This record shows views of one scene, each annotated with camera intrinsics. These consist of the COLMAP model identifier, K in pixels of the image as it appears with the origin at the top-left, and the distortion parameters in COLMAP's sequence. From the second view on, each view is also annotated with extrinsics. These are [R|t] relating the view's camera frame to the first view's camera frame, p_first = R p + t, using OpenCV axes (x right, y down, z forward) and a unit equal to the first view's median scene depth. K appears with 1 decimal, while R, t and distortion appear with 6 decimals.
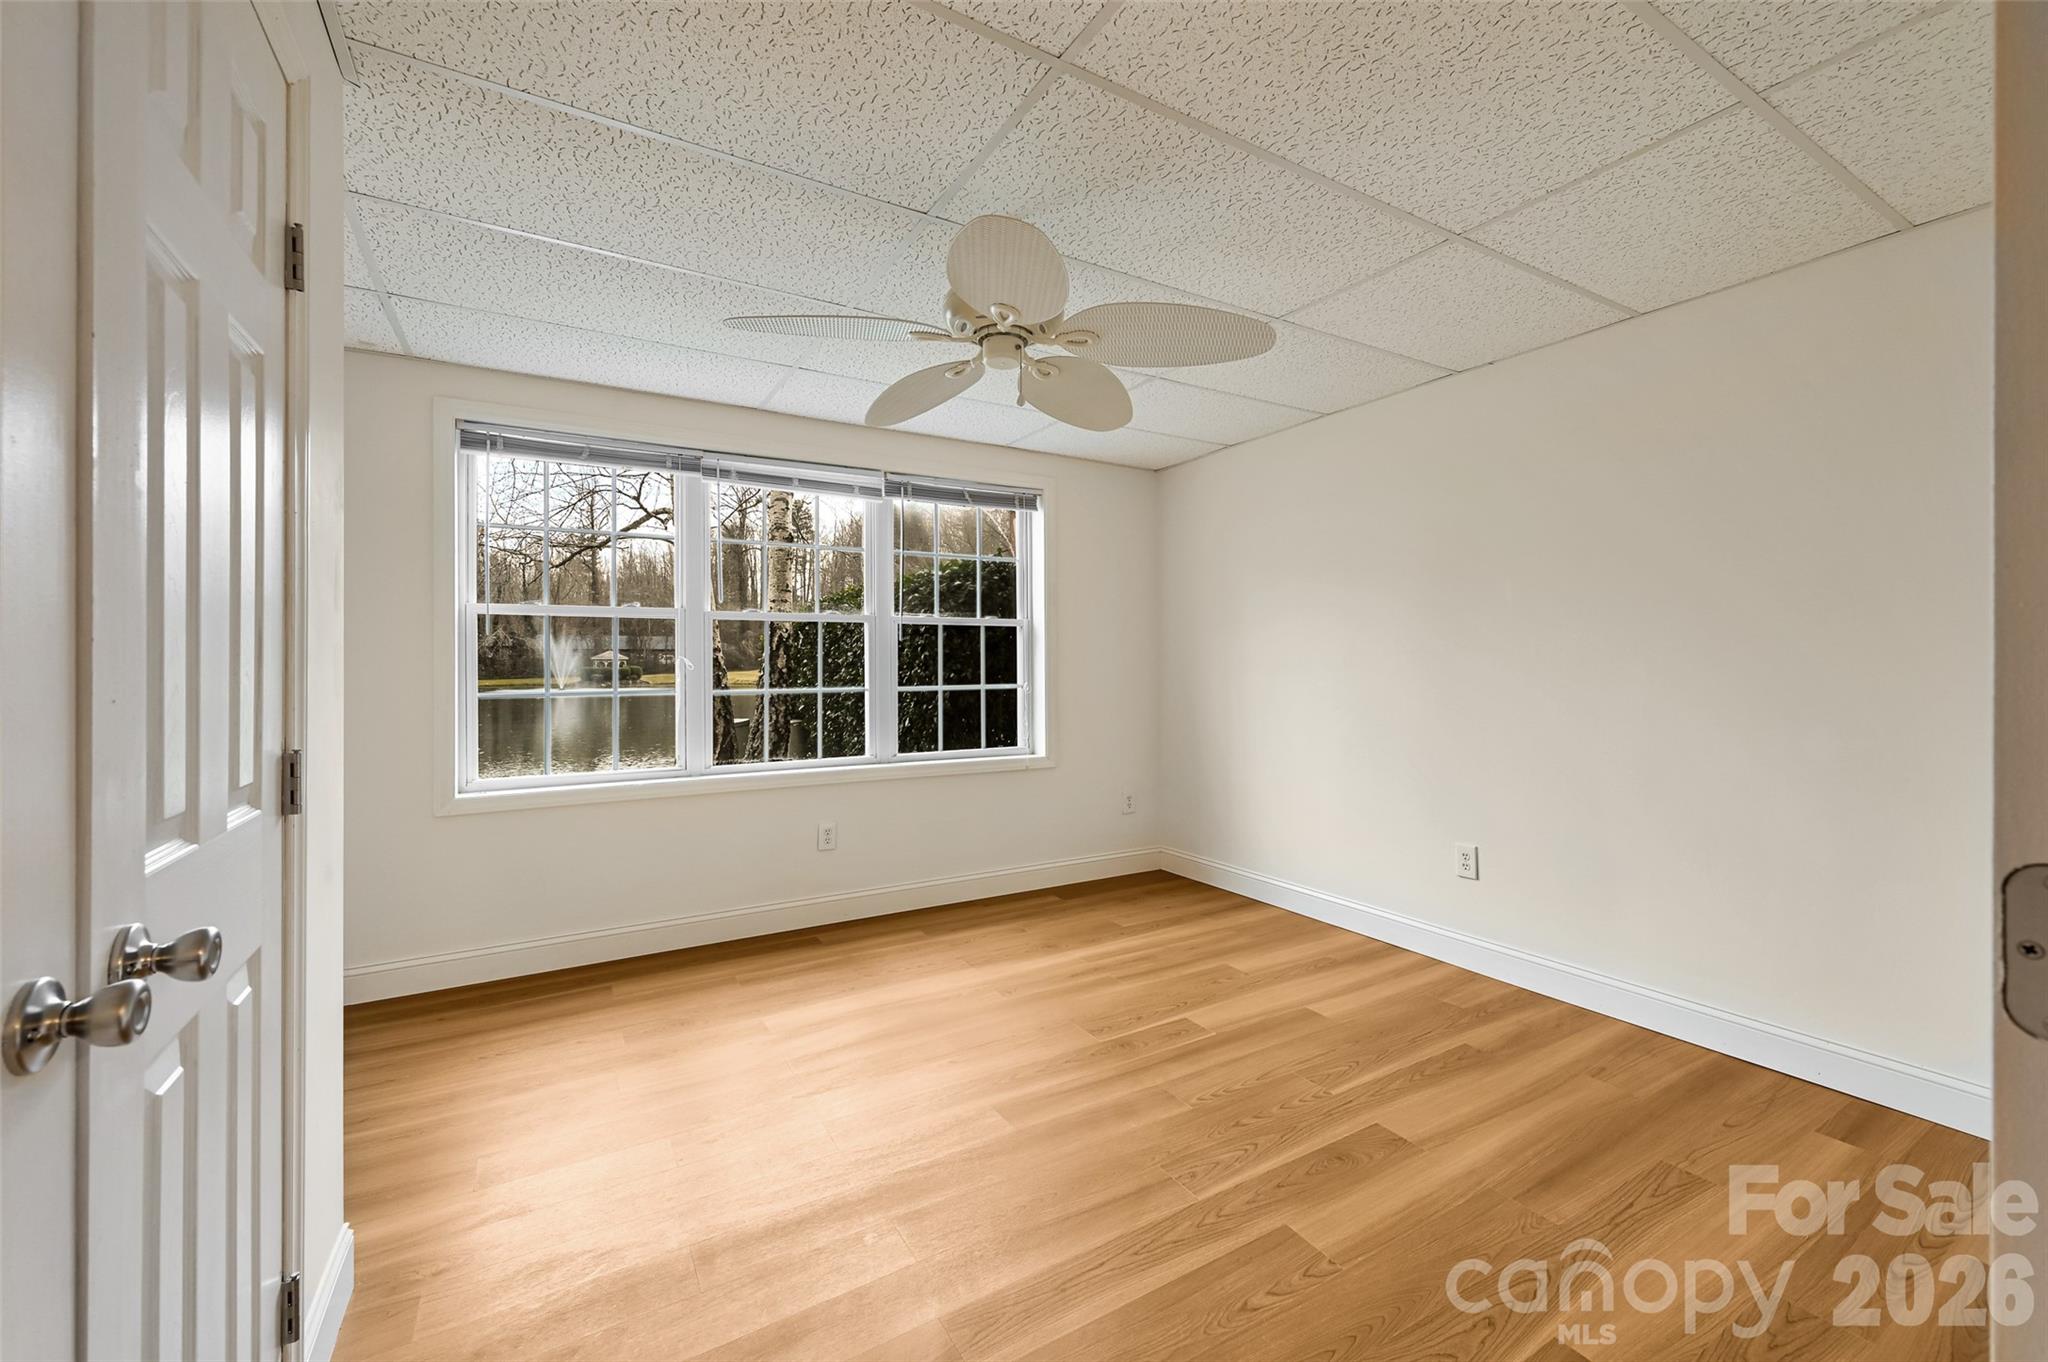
lens RADIAL K [[832.7, 0, 1028.6], [0, 832.7, 664.8], [0, 0, 1]] dist [-0.001772, 0.000404]
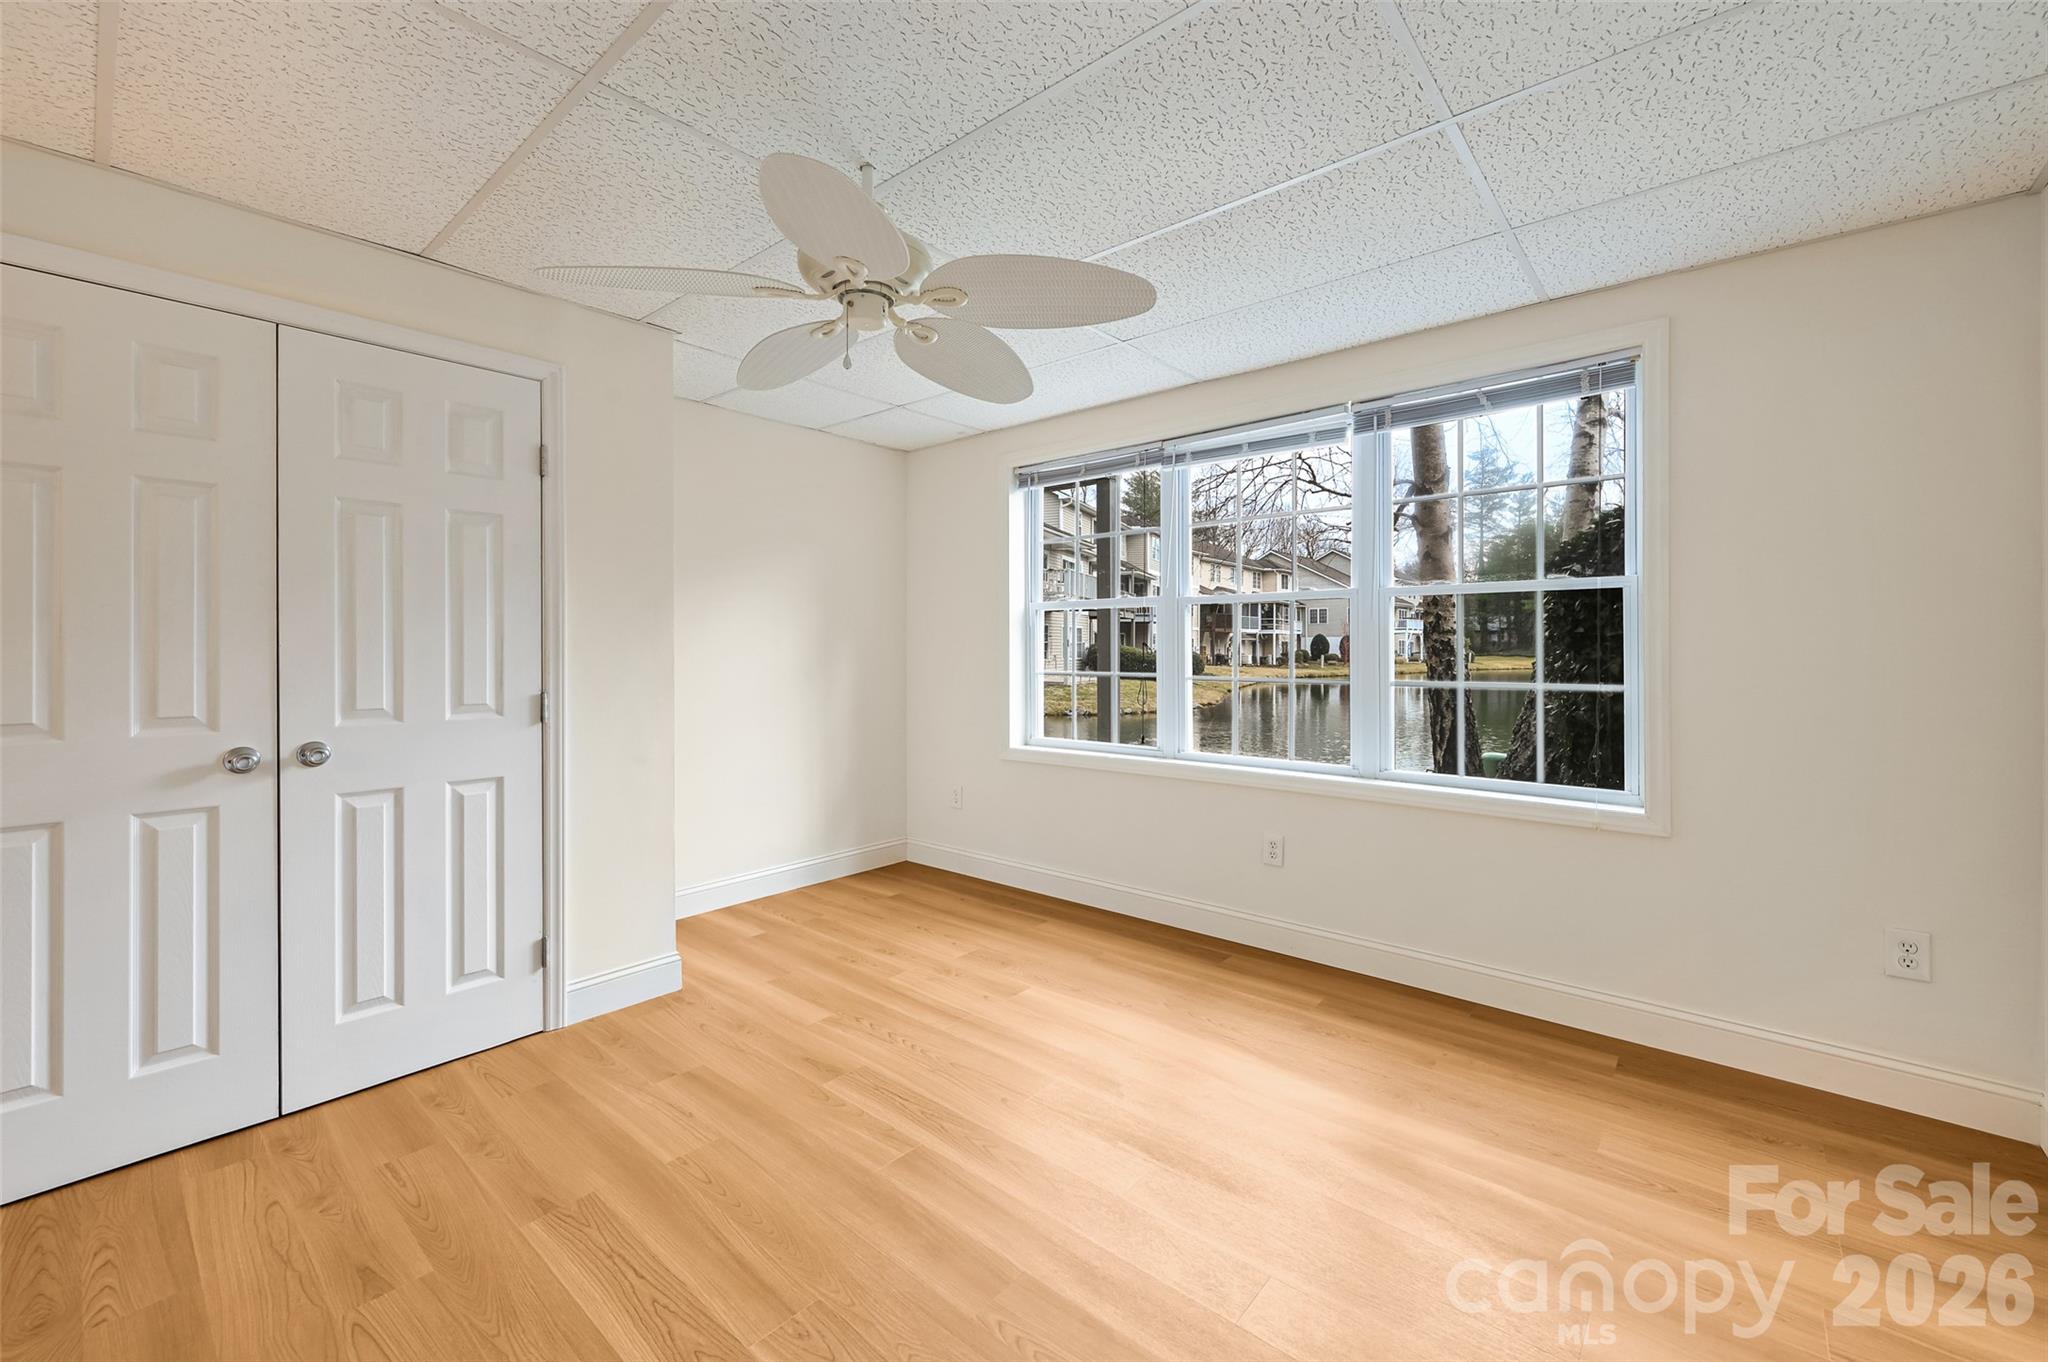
lens RADIAL K [[832.7, 0, 1028.6], [0, 832.7, 664.8], [0, 0, 1]] dist [-0.001772, 0.000404]
pose [[0.321702, 0.022002, -0.946585, 0.470578], [-0.010714, 0.999751, 0.019596, 0.001720], [0.946780, 0.003837, 0.321858, 0.472482]]
